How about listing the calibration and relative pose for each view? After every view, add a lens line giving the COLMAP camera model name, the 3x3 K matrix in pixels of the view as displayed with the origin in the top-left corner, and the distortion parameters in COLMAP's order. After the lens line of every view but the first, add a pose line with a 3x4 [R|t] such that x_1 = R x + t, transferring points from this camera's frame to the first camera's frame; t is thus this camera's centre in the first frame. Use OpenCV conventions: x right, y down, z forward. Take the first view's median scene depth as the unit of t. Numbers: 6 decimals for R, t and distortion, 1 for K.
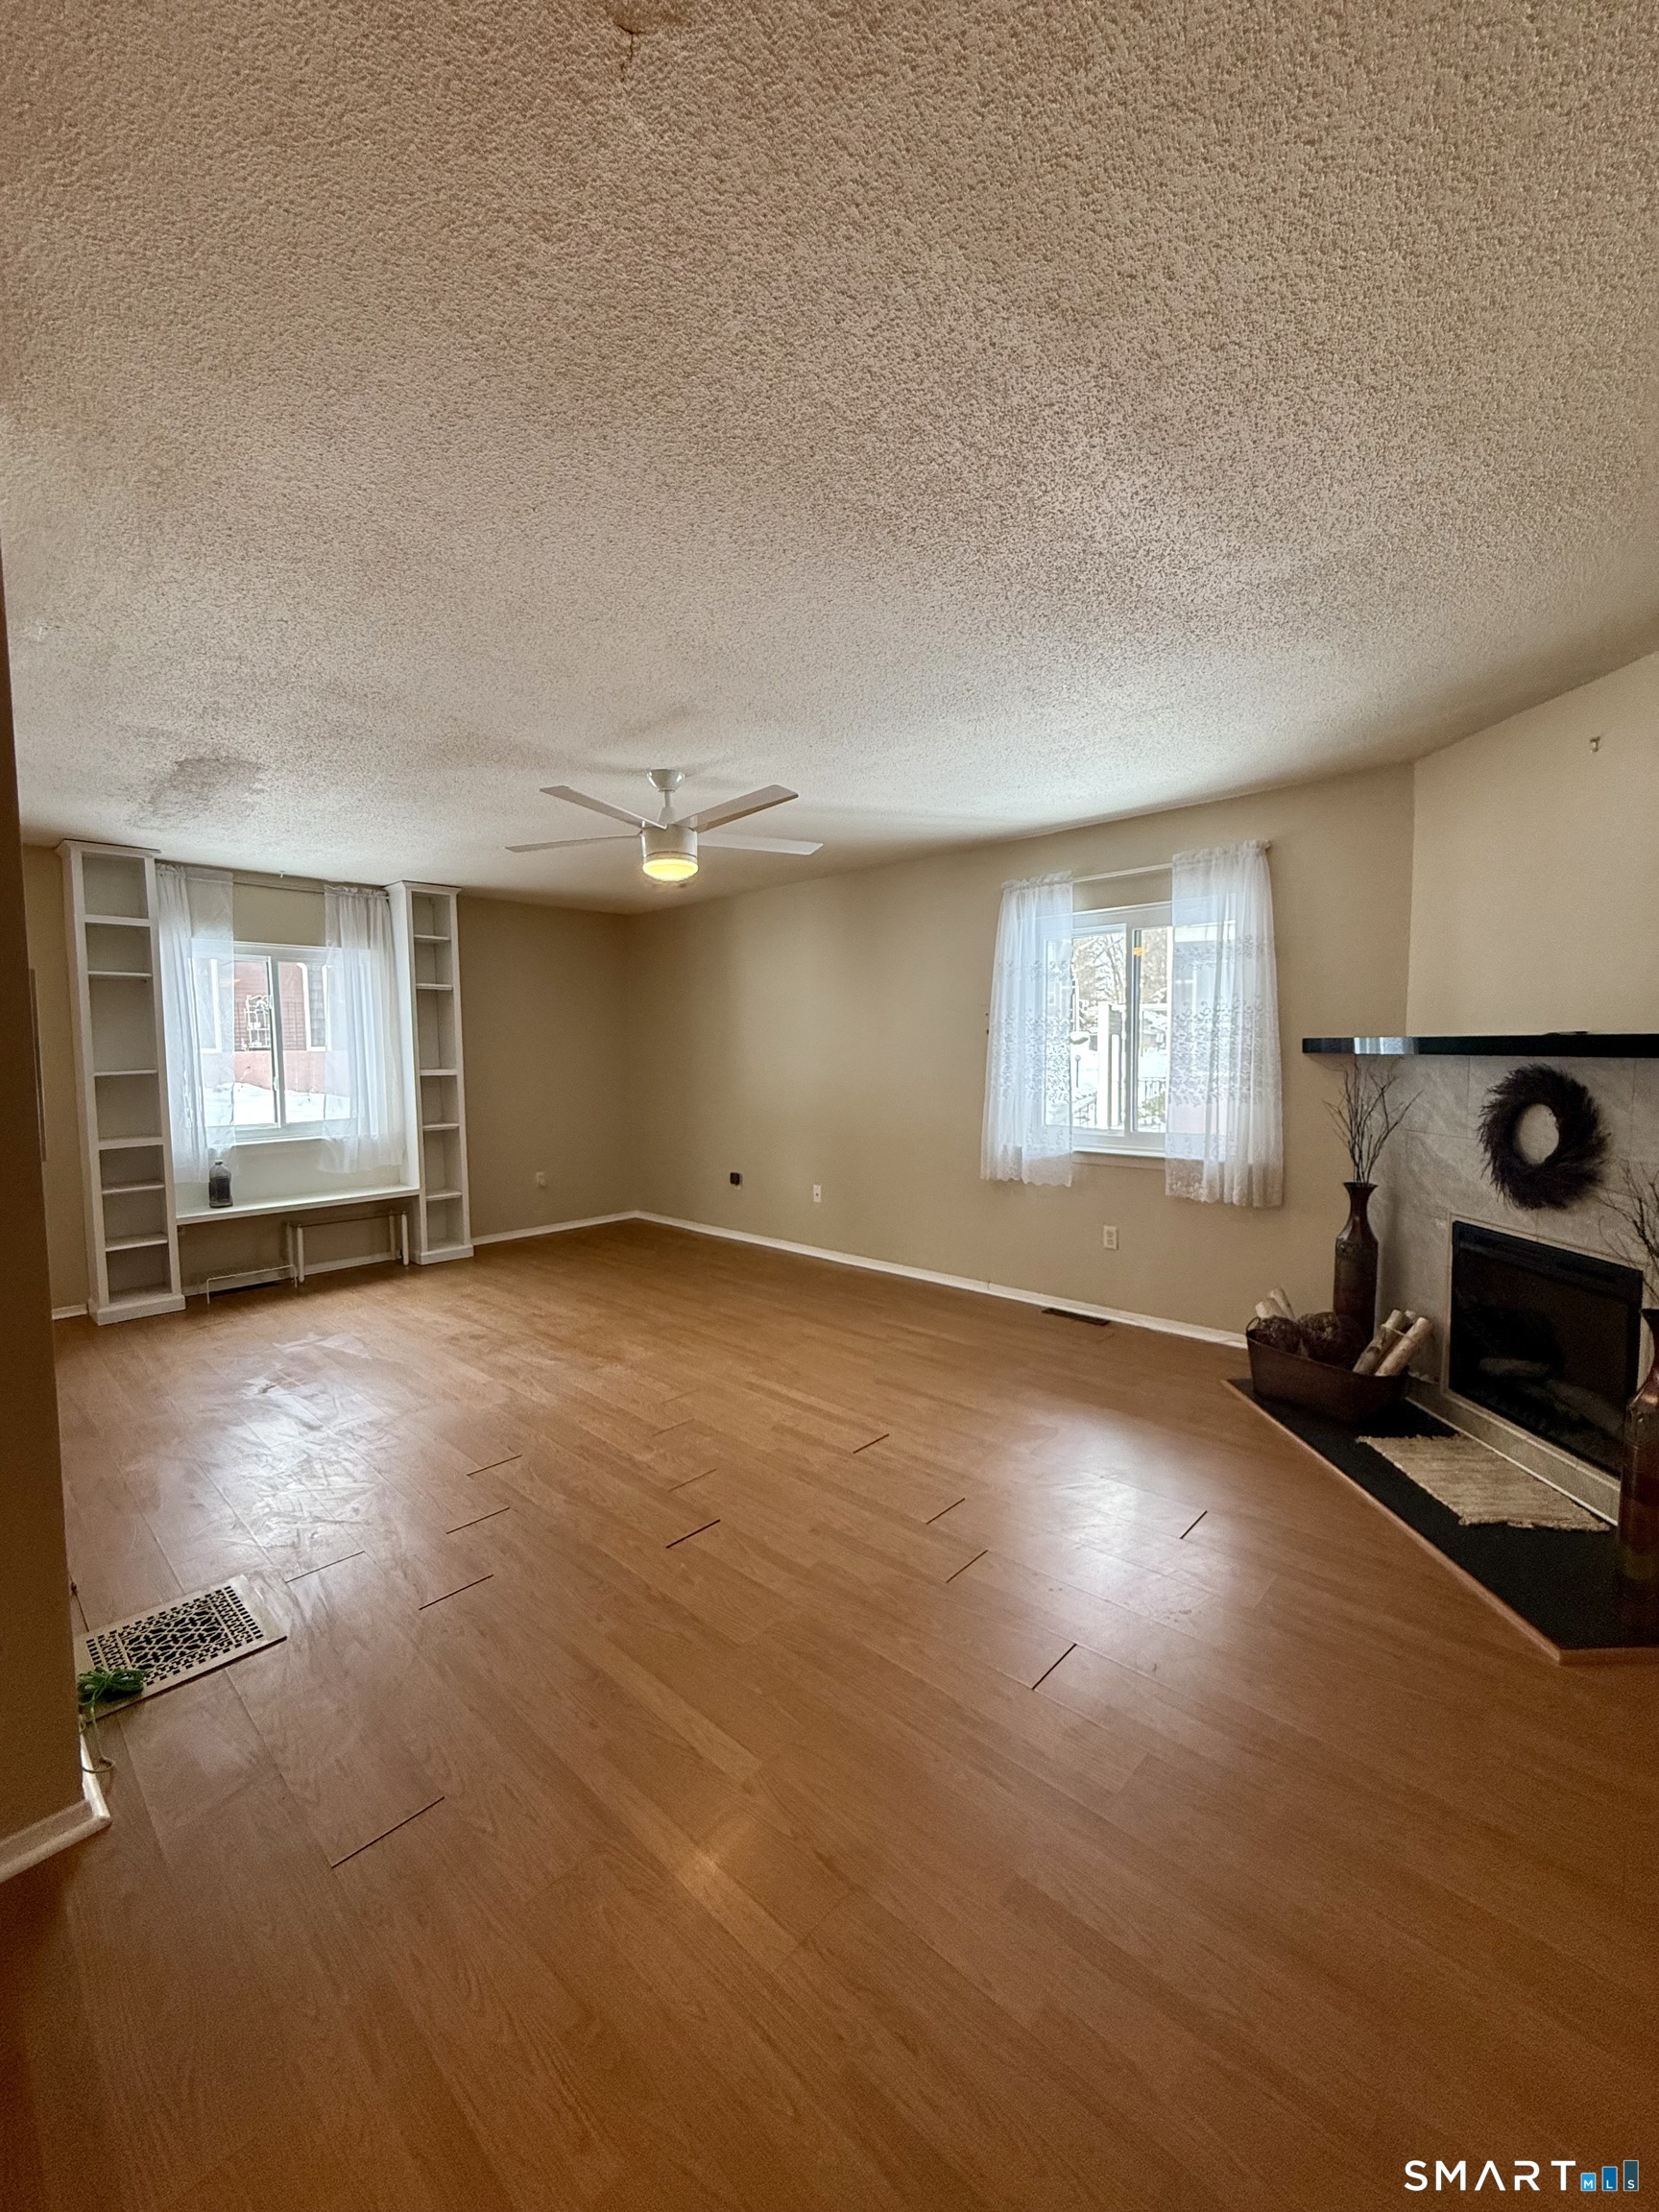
lens RADIAL K [[880.7, 0, 823.9], [0, 880.7, 1097.9], [0, 0, 1]] dist [-0.001342, -0.000631]
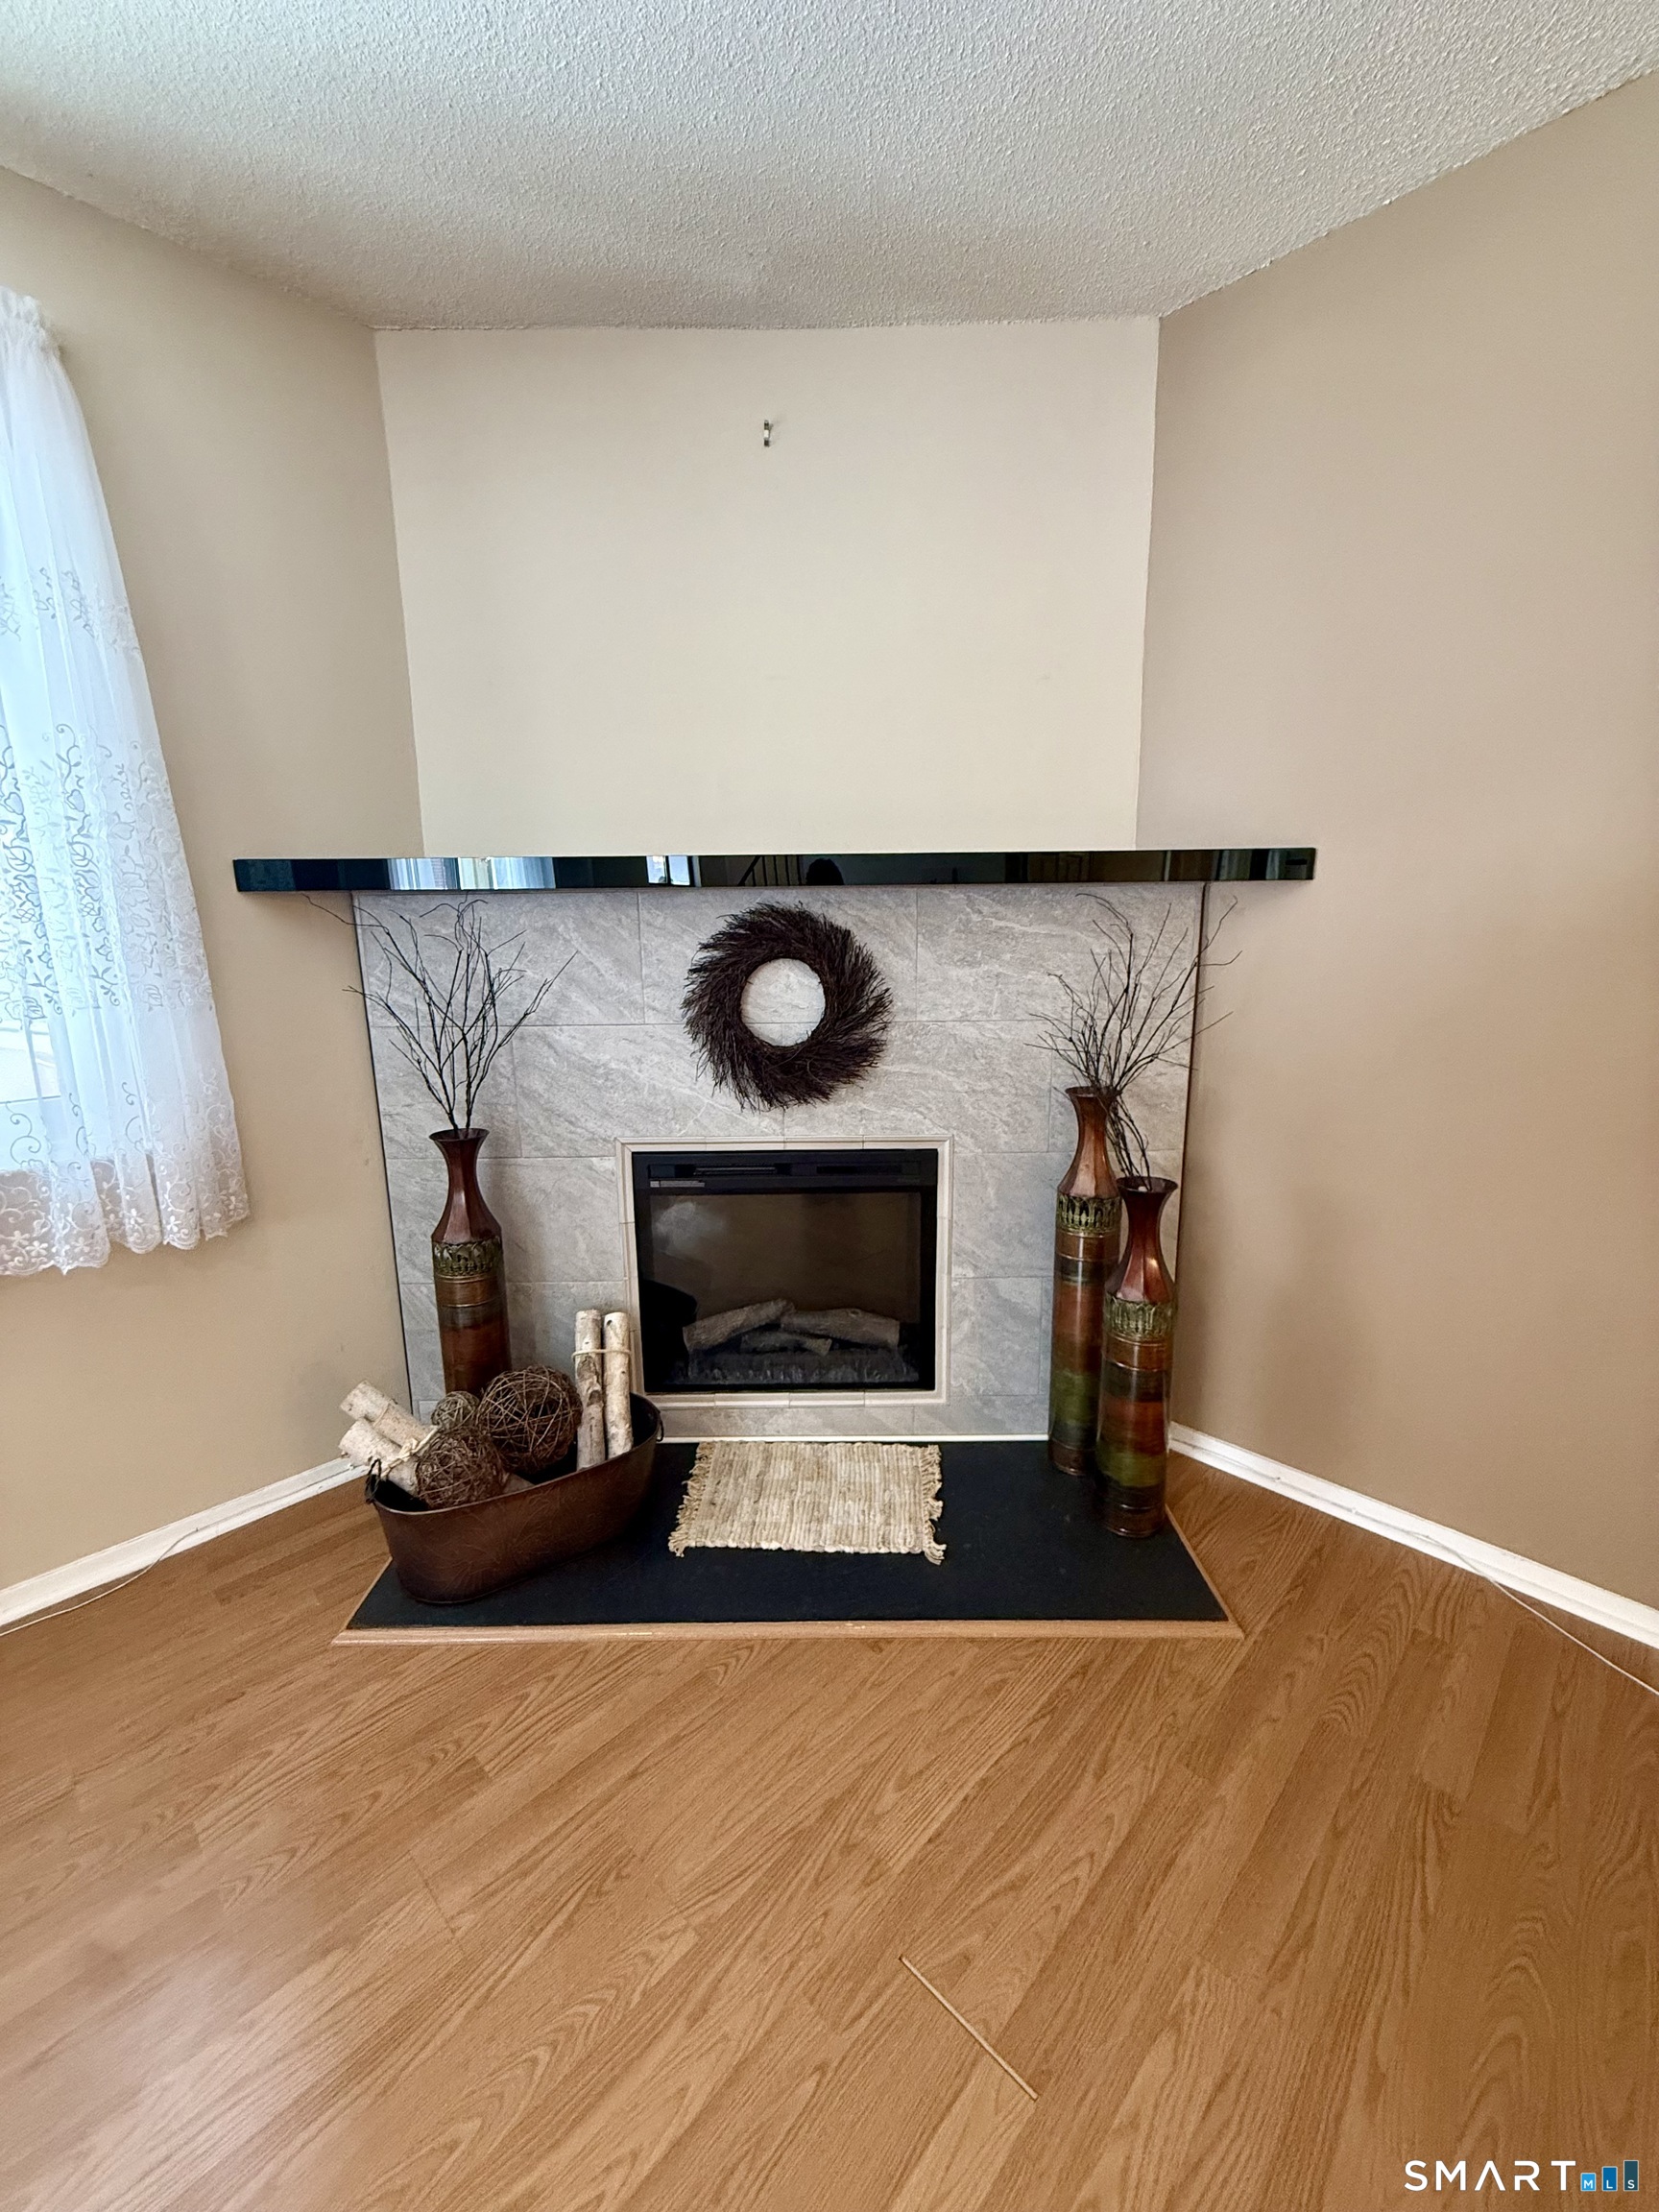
lens RADIAL K [[880.7, 0, 823.0], [0, 880.7, 1108.2], [0, 0, 1]] dist [-0.001342, -0.000631]
pose [[0.014183, -0.185072, 0.982623, 0.081490], [0.068267, 0.980608, 0.183707, -0.003141], [-0.997566, 0.064475, 0.026542, 0.836421]]
